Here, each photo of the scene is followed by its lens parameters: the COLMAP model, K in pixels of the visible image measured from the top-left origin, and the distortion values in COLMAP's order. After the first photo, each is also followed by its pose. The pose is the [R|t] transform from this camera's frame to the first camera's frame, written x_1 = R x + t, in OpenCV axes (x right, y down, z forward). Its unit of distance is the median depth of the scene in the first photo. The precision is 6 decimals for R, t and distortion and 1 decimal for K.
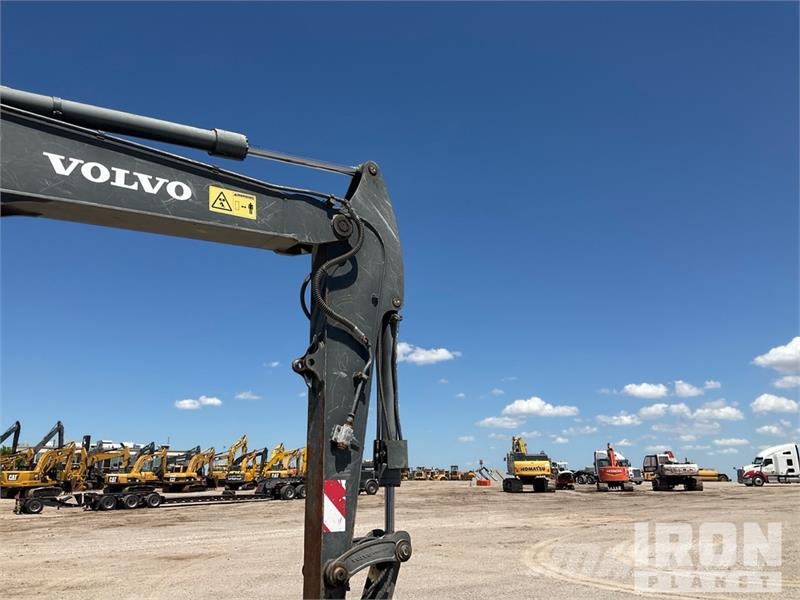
lens RADIAL K [[661.5, 0, 395.0], [0, 661.5, 297.0], [0, 0, 1]] dist [0.079225, -0.150810]
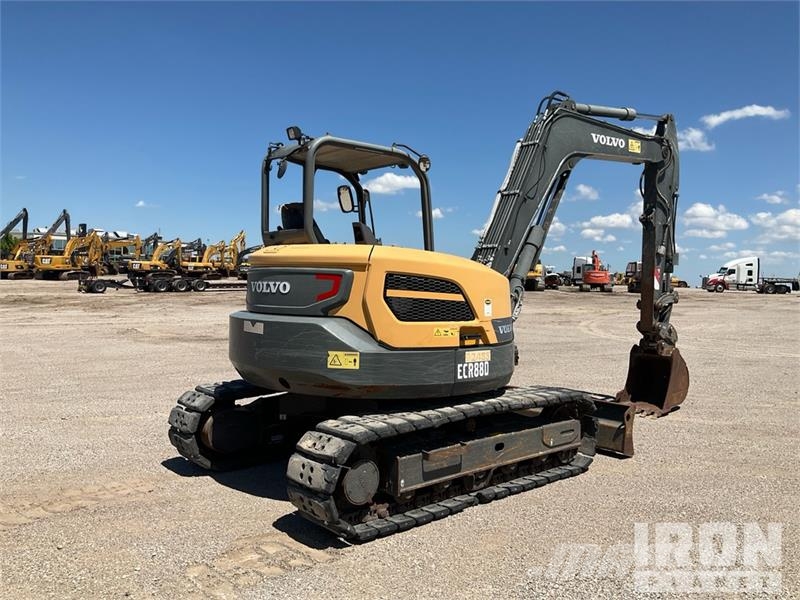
lens RADIAL K [[661.5, 0, 394.7], [0, 661.5, 296.0], [0, 0, 1]] dist [0.079225, -0.150810]
pose [[0.998196, 0.033327, 0.049950, -0.068840], [-0.046441, 0.955787, 0.290370, -0.016534], [-0.038065, -0.292166, 0.955610, -0.075298]]
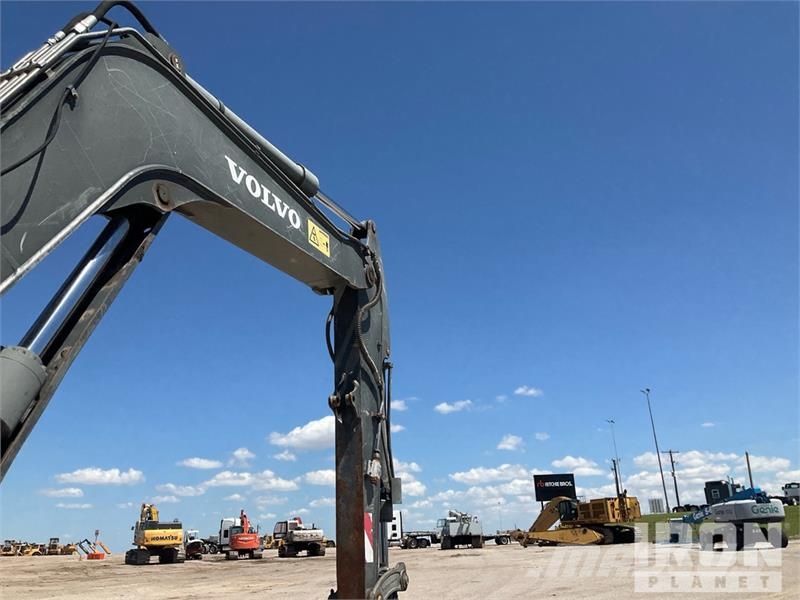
lens RADIAL K [[661.5, 0, 388.6], [0, 661.5, 294.0], [0, 0, 1]] dist [0.079225, -0.150810]
pose [[0.856803, 0.160549, 0.490013, -0.039120], [-0.110639, 0.985400, -0.129404, 0.004051], [-0.503635, 0.056659, 0.862057, 0.003153]]
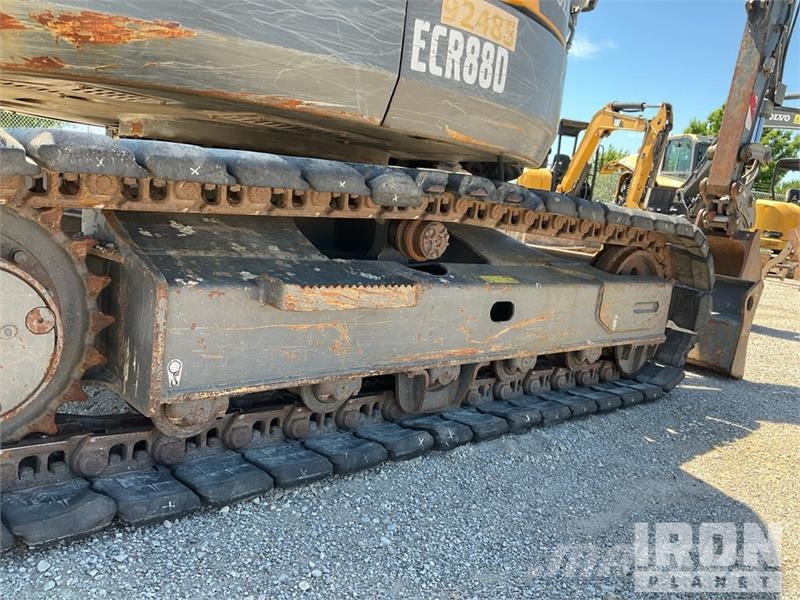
lens RADIAL K [[661.5, 0, 399.8], [0, 661.5, 302.2], [0, 0, 1]] dist [0.079225, -0.150810]
pose [[0.986045, 0.123947, 0.111138, -0.058850], [-0.159187, 0.897381, 0.411541, 0.013987], [-0.048723, -0.423490, 0.904590, -0.027538]]
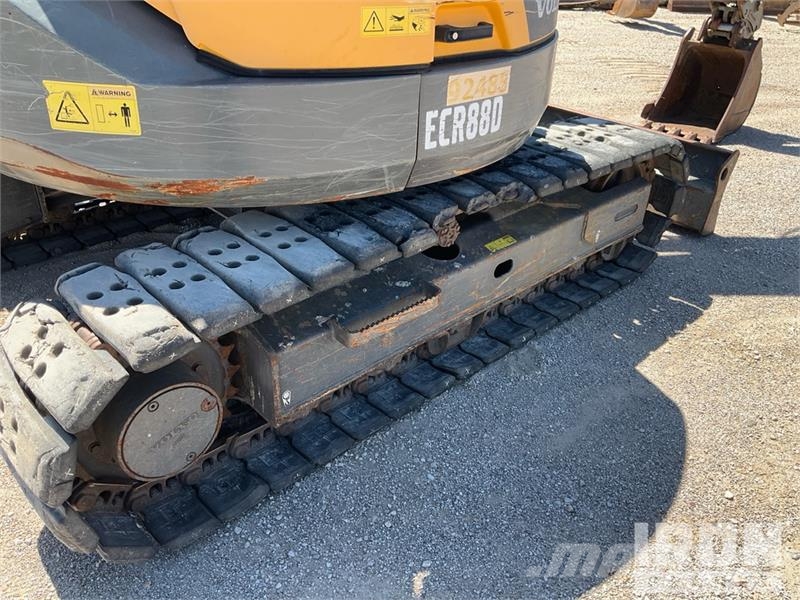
lens RADIAL K [[661.5, 0, 402.5], [0, 661.5, 298.9], [0, 0, 1]] dist [0.079225, -0.150810]
pose [[0.992686, 0.001096, 0.120717, -0.061657], [-0.088525, 0.686495, 0.721726, -0.001659], [-0.082081, -0.727134, 0.681571, -0.027922]]
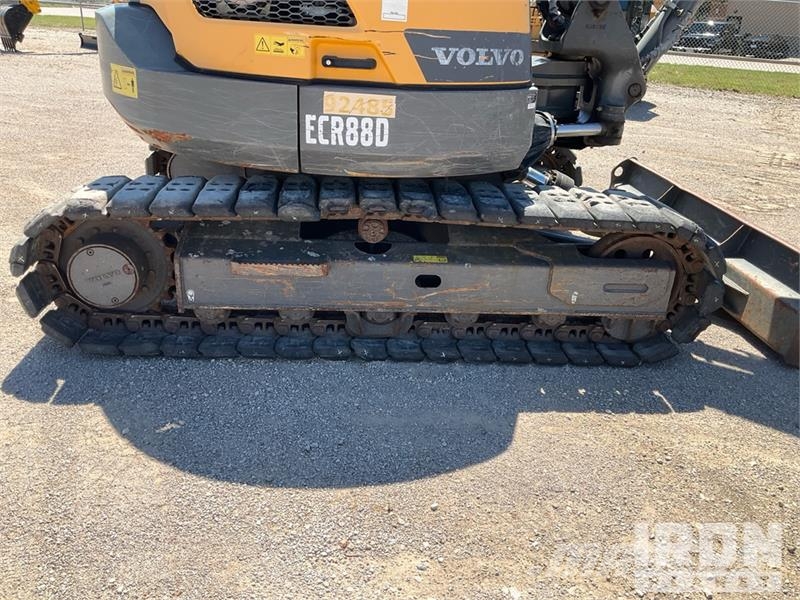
lens RADIAL K [[661.5, 0, 402.6], [0, 661.5, 301.0], [0, 0, 1]] dist [0.079225, -0.150810]
pose [[0.830551, 0.287371, -0.477077, -0.027897], [0.078758, 0.787392, 0.611401, -0.001509], [0.551346, -0.545373, 0.631337, -0.030476]]
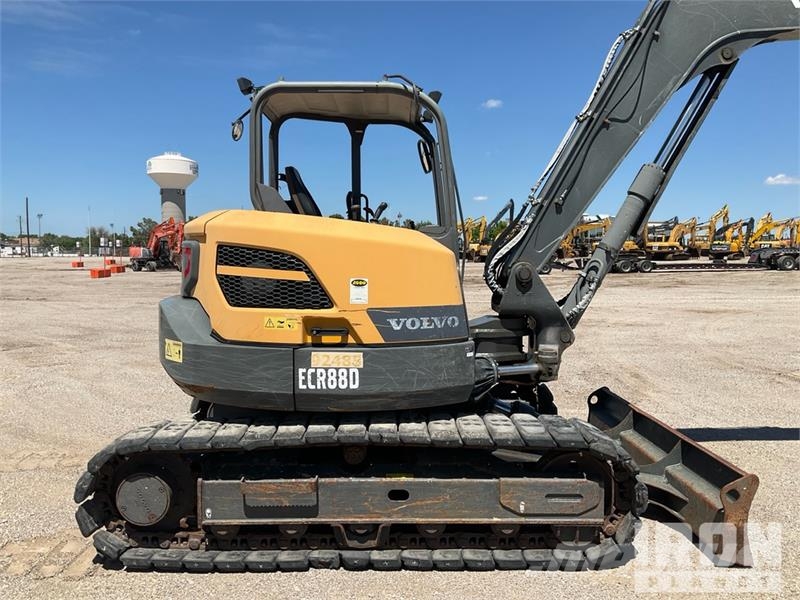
lens RADIAL K [[661.5, 0, 398.2], [0, 661.5, 298.1], [0, 0, 1]] dist [0.079225, -0.150810]
pose [[0.790143, 0.058026, -0.610169, -0.014424], [0.148152, 0.947908, 0.281996, -0.006474], [0.594747, -0.313215, 0.740386, -0.036741]]
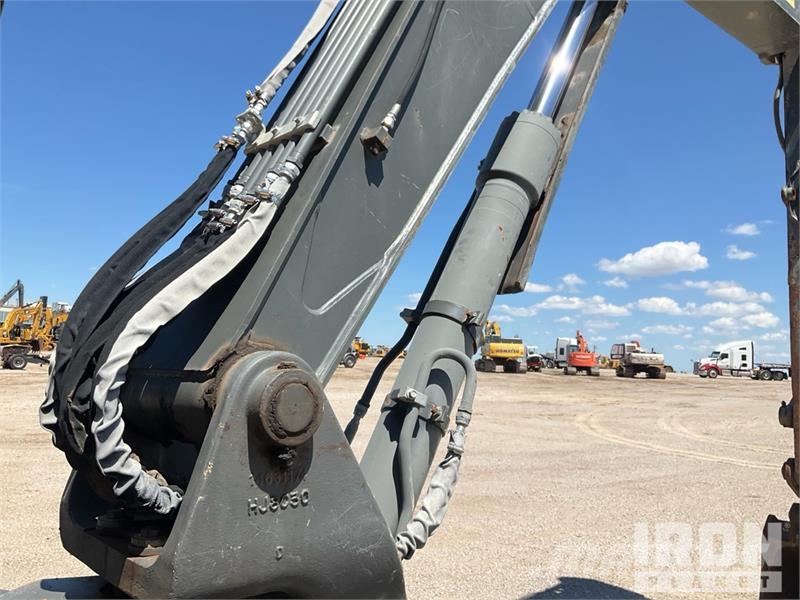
lens RADIAL K [[661.5, 0, 395.5], [0, 661.5, 293.6], [0, 0, 1]] dist [0.079225, -0.150810]
pose [[0.995699, 0.056513, 0.073417, -0.045938], [-0.068214, 0.983396, 0.168163, 0.007743], [-0.062694, -0.172448, 0.983021, 0.009739]]
